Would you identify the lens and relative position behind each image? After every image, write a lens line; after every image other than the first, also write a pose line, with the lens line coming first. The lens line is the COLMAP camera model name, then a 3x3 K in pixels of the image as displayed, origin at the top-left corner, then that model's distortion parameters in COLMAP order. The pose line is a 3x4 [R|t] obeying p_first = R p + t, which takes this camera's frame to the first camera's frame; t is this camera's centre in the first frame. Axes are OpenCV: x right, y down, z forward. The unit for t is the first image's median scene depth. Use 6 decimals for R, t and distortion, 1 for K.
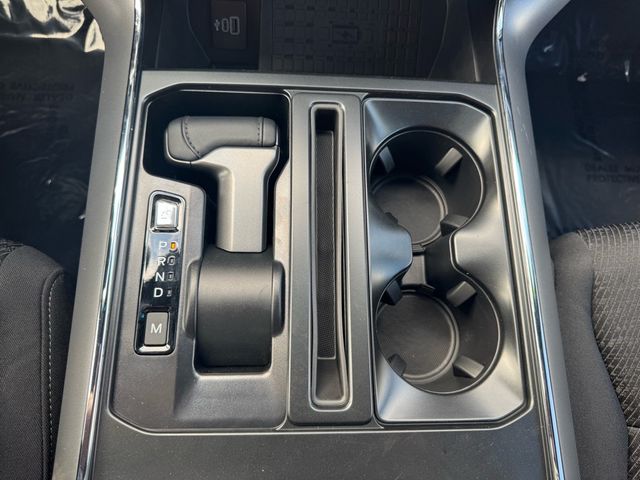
lens RADIAL K [[453.9, 0, 319.3], [0, 453.9, 233.9], [0, 0, 1]] dist [0.031462, -0.038699]
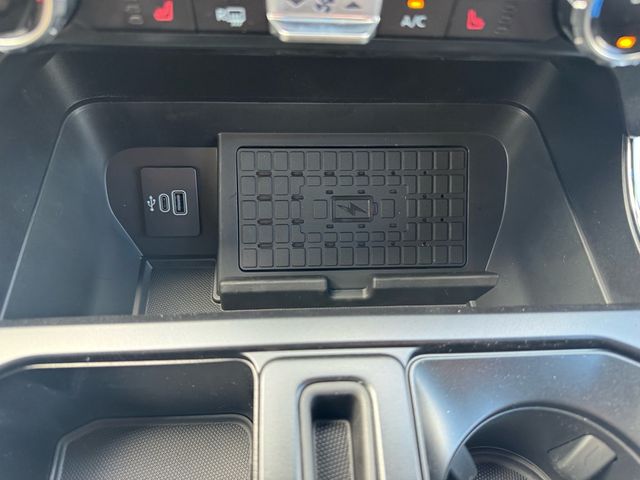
lens RADIAL K [[453.9, 0, 327.4], [0, 453.9, 229.0], [0, 0, 1]] dist [0.031462, -0.038699]
pose [[0.998413, -0.050294, 0.025332, 0.005219], [0.055094, 0.965490, -0.254546, -0.304817], [-0.011656, 0.255538, 0.966729, 0.479037]]
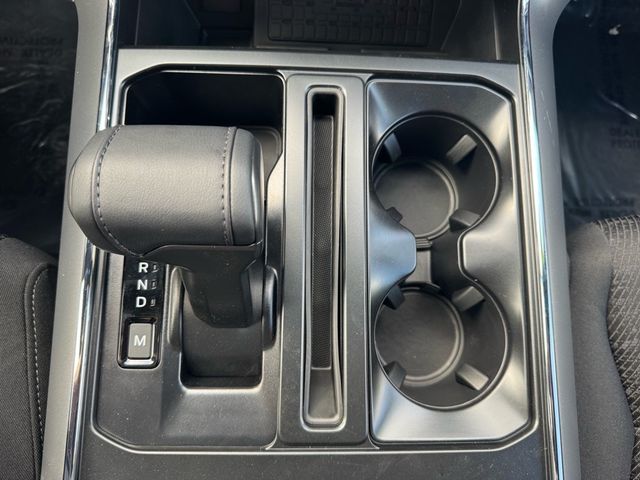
lens RADIAL K [[453.9, 0, 320.5], [0, 453.9, 227.8], [0, 0, 1]] dist [0.031462, -0.038699]
pose [[0.999723, 0.010890, -0.020885, 0.026655], [-0.008361, 0.993031, 0.117559, -0.112793], [0.022019, -0.117352, 0.992846, 0.079562]]
